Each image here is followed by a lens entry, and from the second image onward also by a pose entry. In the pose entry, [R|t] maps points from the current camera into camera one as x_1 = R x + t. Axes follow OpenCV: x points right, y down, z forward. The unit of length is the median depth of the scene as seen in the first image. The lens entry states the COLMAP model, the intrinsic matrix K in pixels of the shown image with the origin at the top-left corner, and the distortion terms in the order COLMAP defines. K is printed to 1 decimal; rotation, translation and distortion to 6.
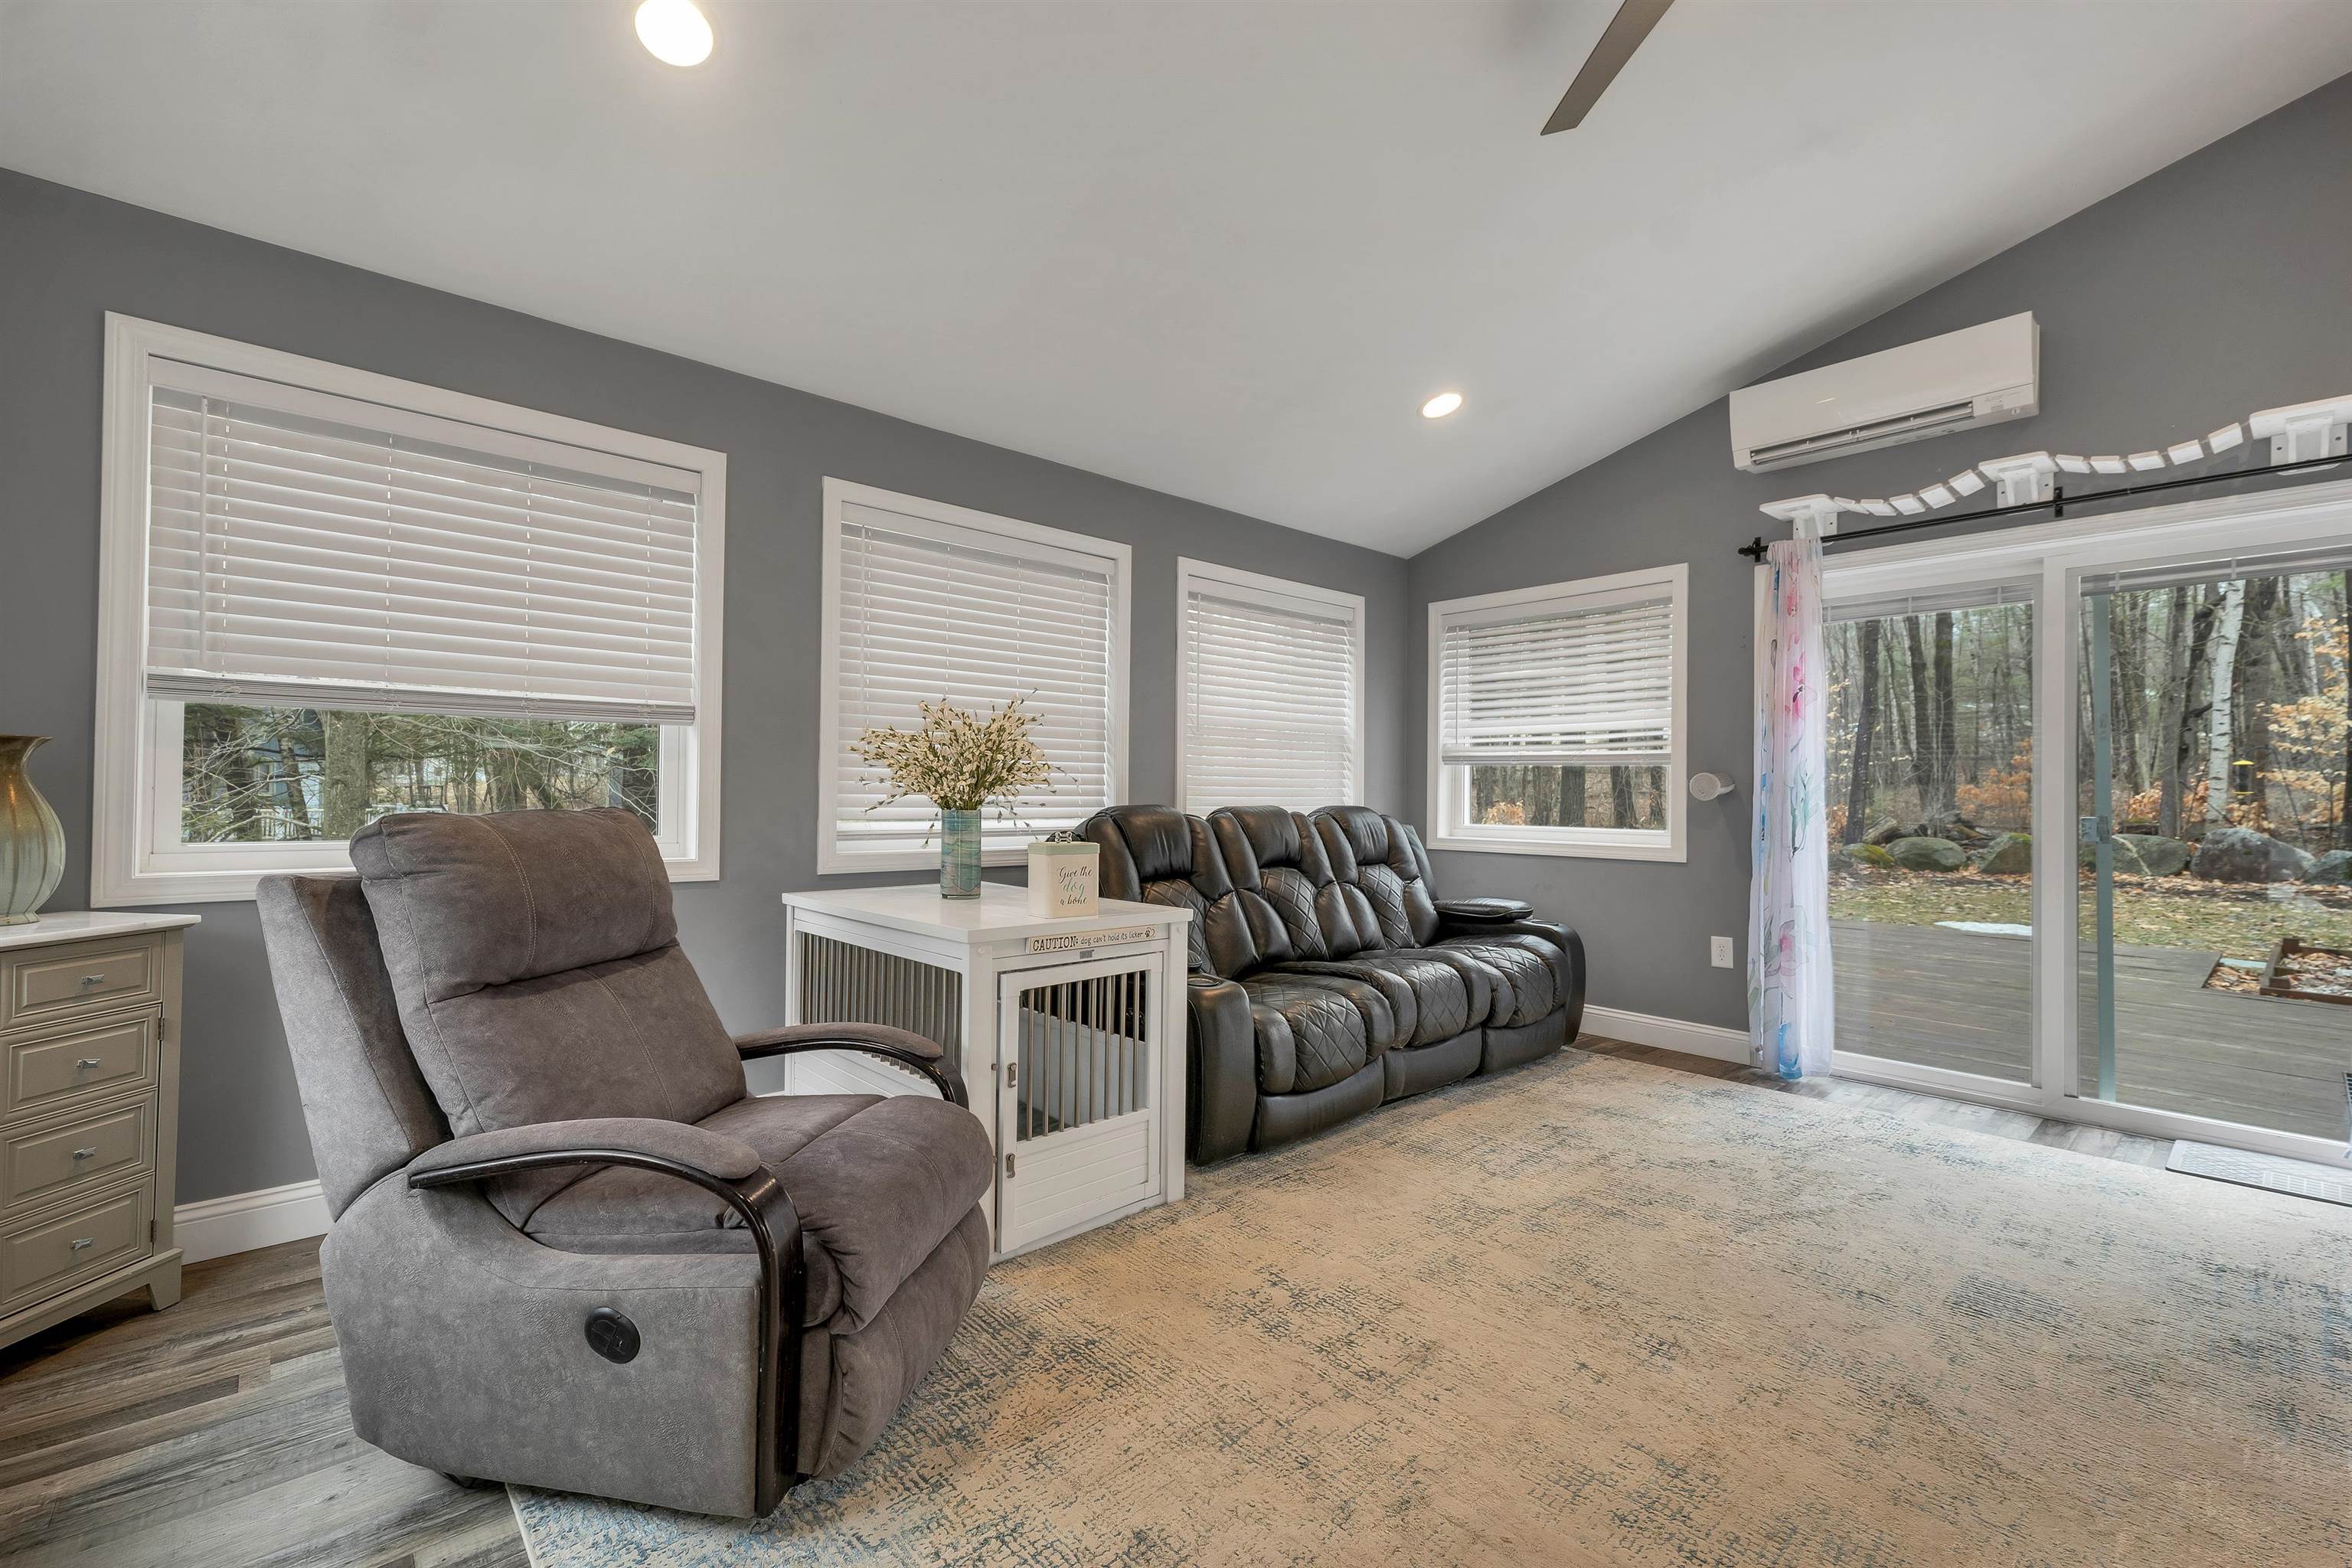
lens RADIAL K [[983.7, 0, 1181.9], [0, 983.7, 792.8], [0, 0, 1]] dist [0.002960, -0.001011]
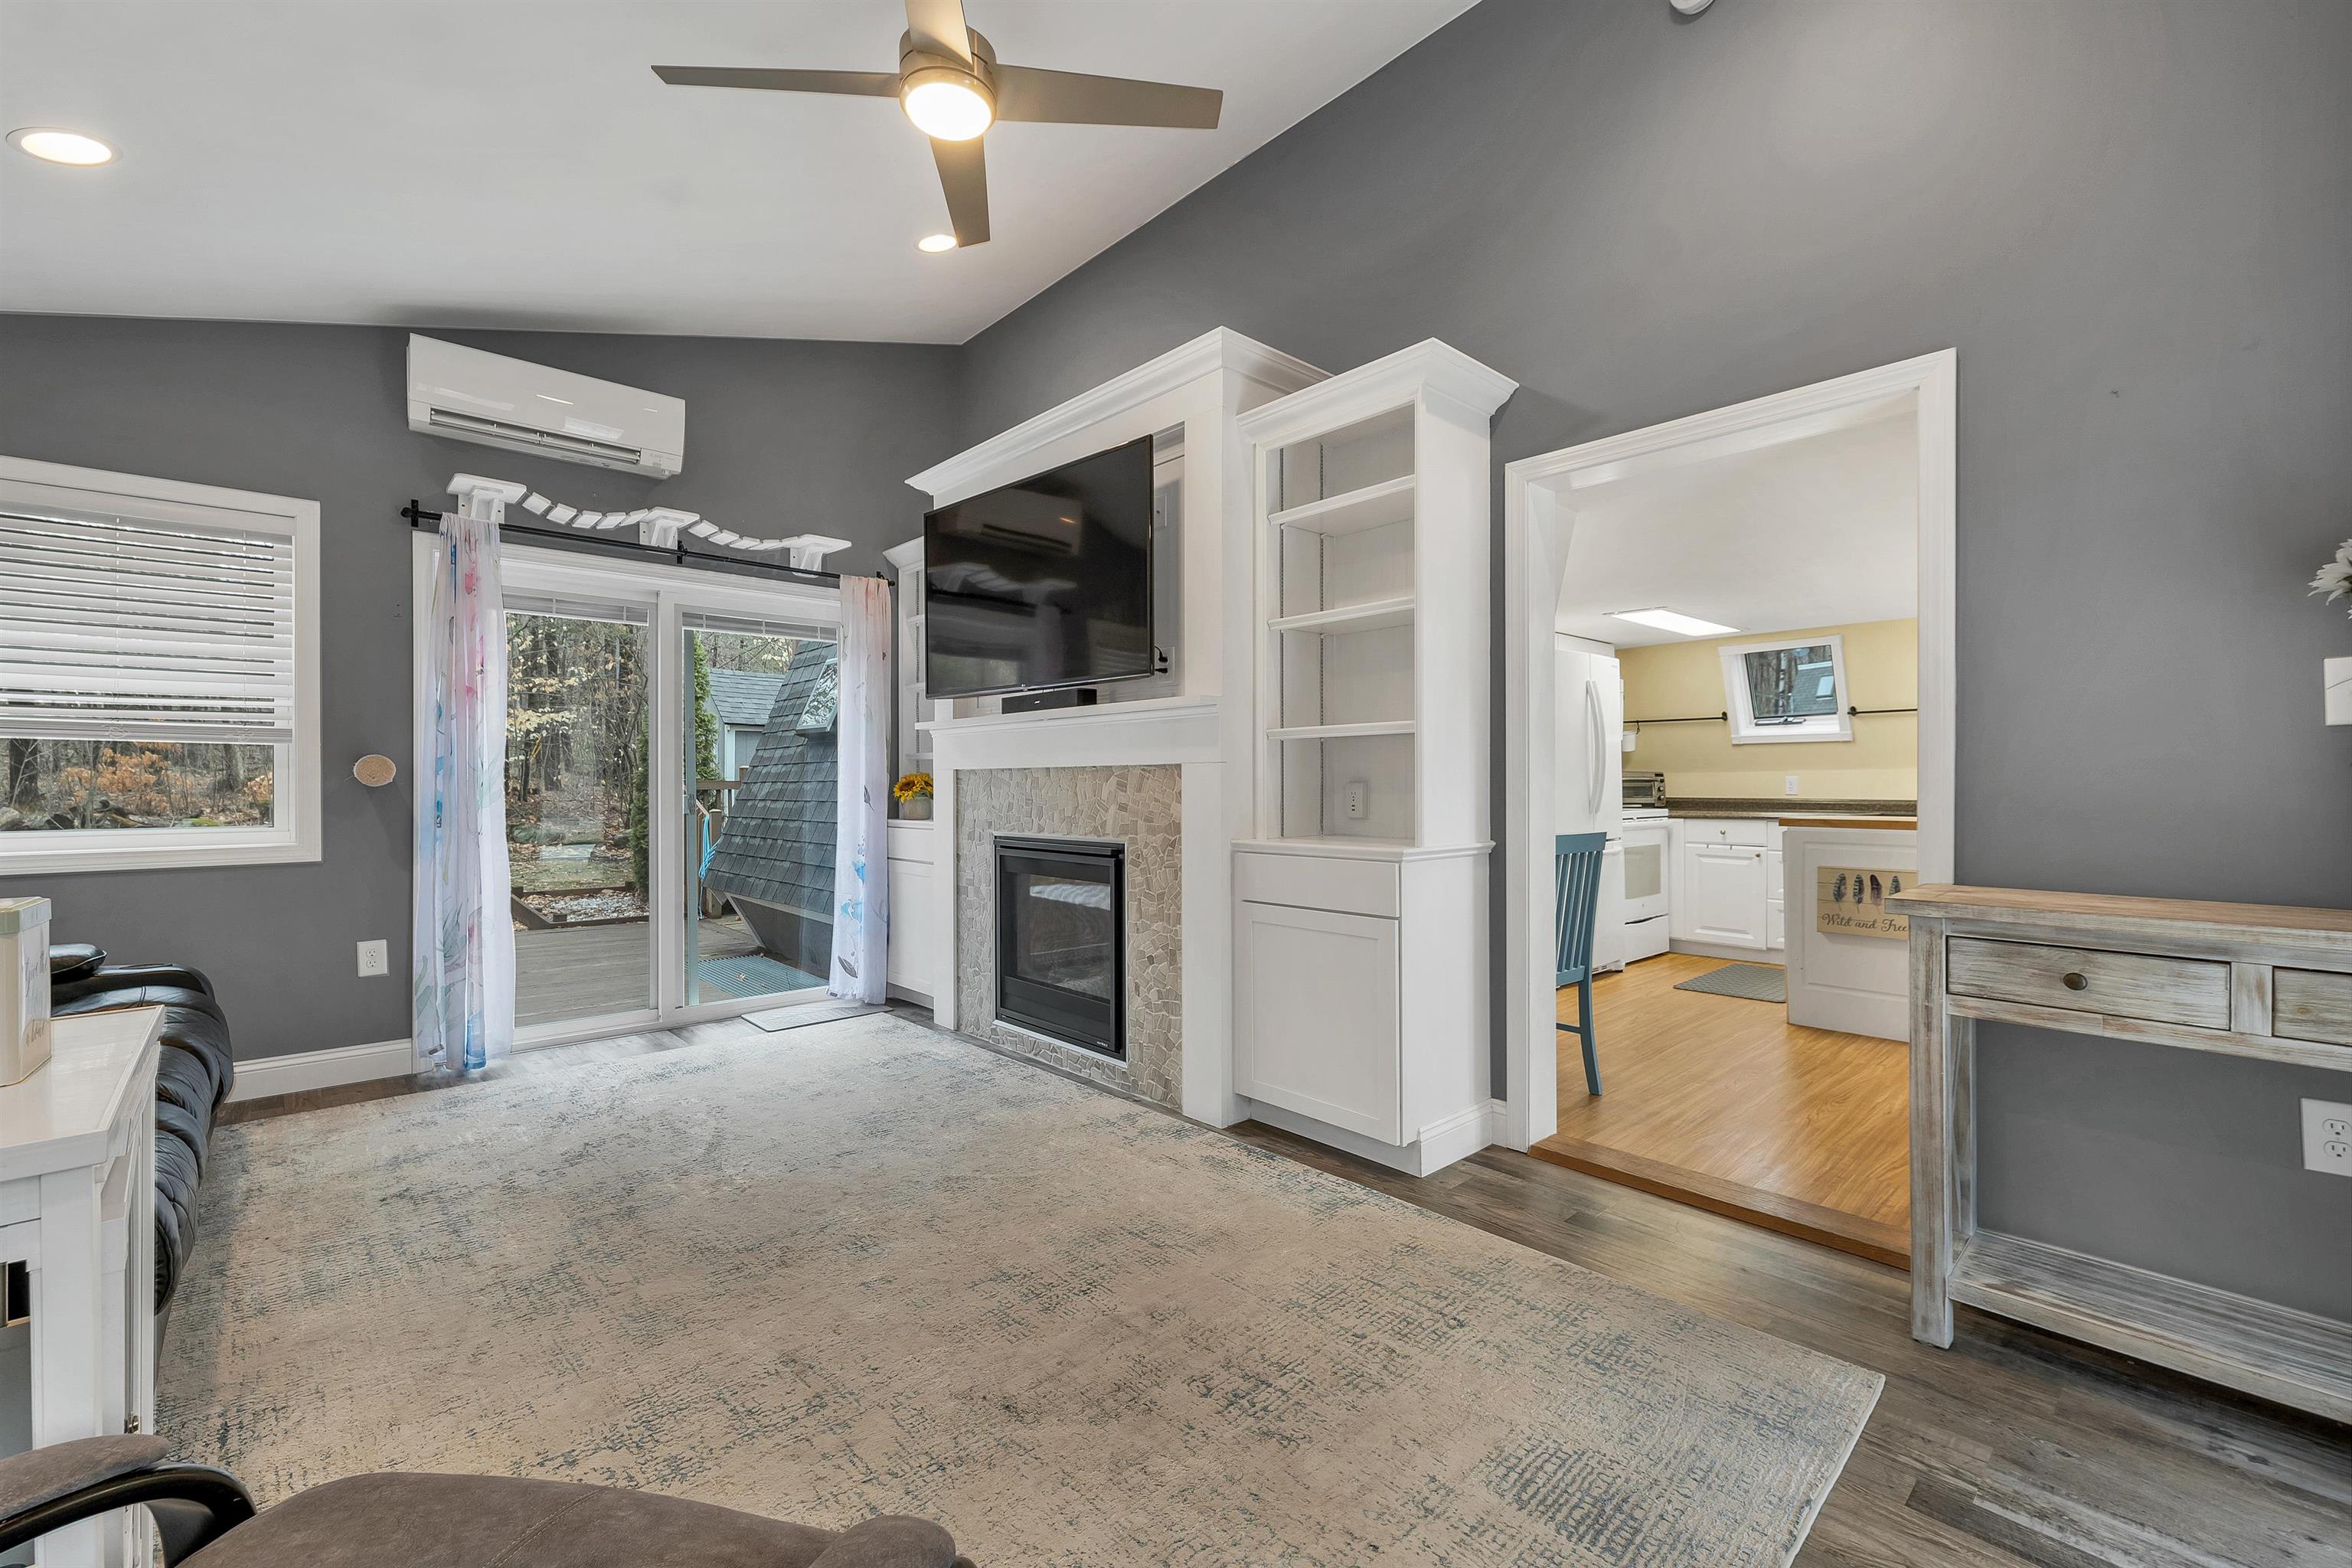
lens RADIAL K [[983.7, 0, 1146.7], [0, 983.7, 770.1], [0, 0, 1]] dist [0.002960, -0.001011]
pose [[0.011827, 0.001638, 0.999929, -0.459977], [0.001920, 0.999997, -0.001661, -0.004133], [-0.999928, 0.001939, 0.011824, 0.420692]]
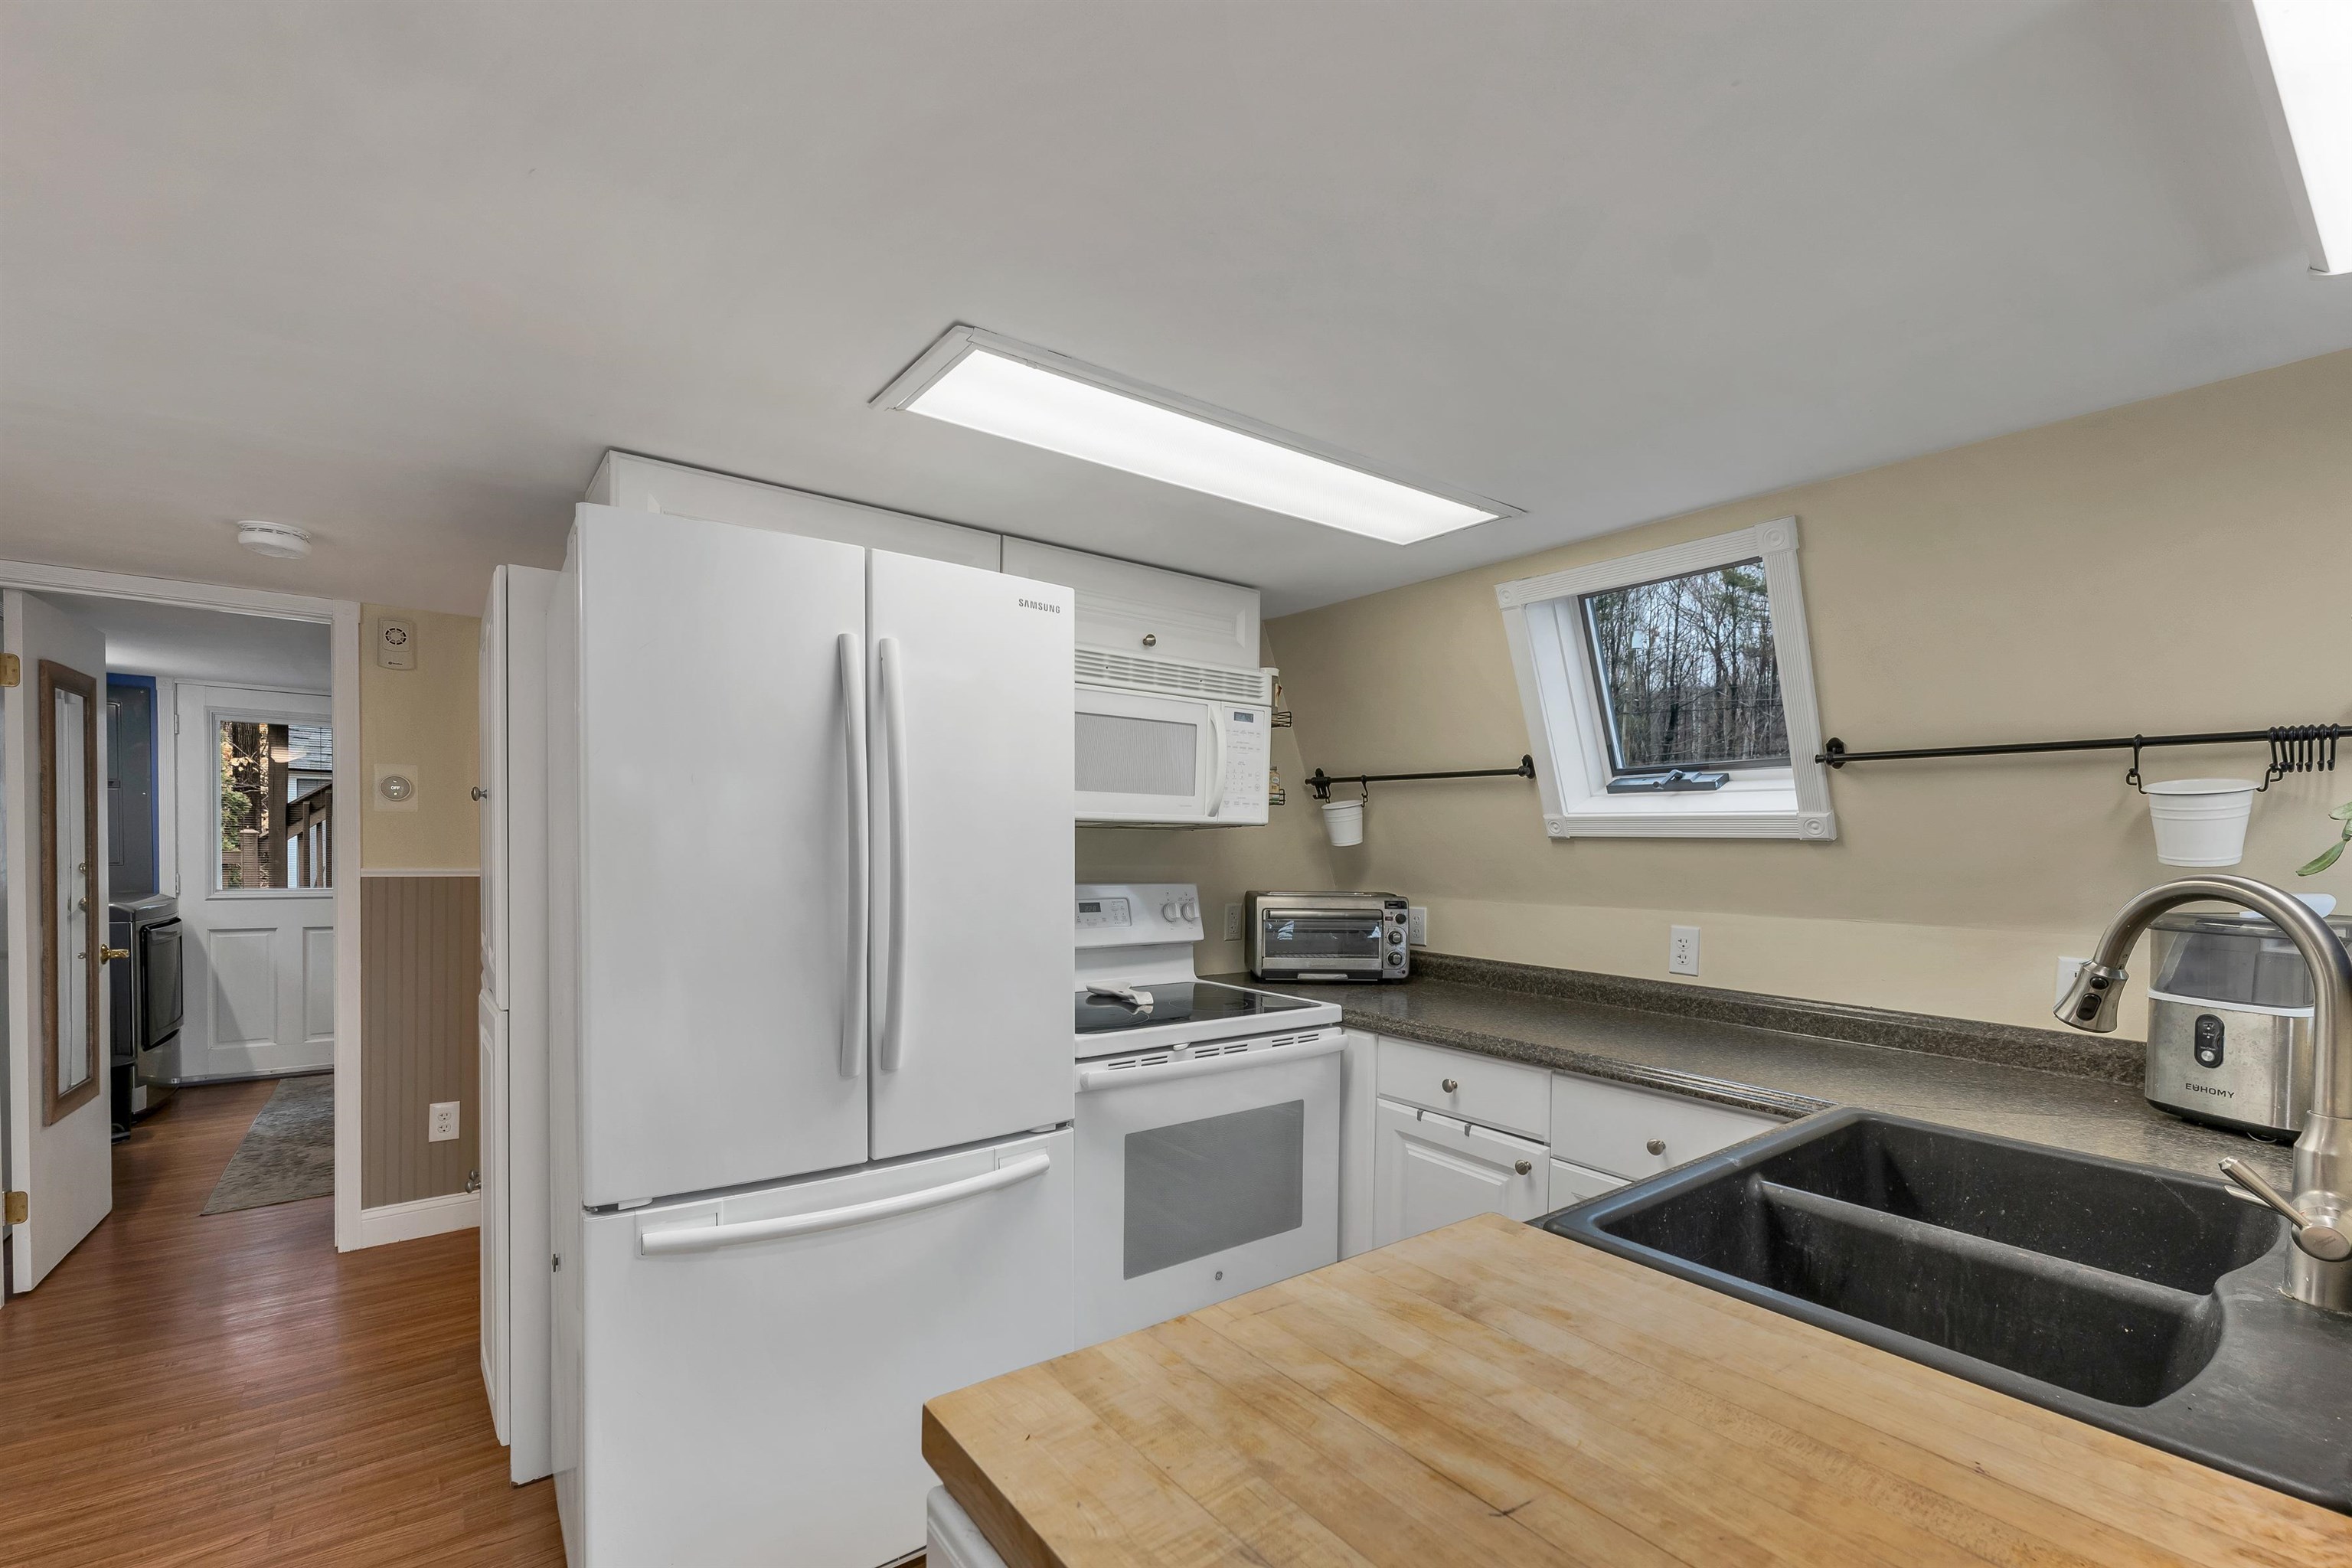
lens RADIAL K [[983.7, 0, 1164.5], [0, 983.7, 861.1], [0, 0, 1]] dist [0.002960, -0.001011]
pose [[0.091166, -0.031565, 0.995335, 0.797336], [-0.014900, 0.999342, 0.033057, -0.064064], [-0.995724, -0.017845, 0.090636, -0.563157]]
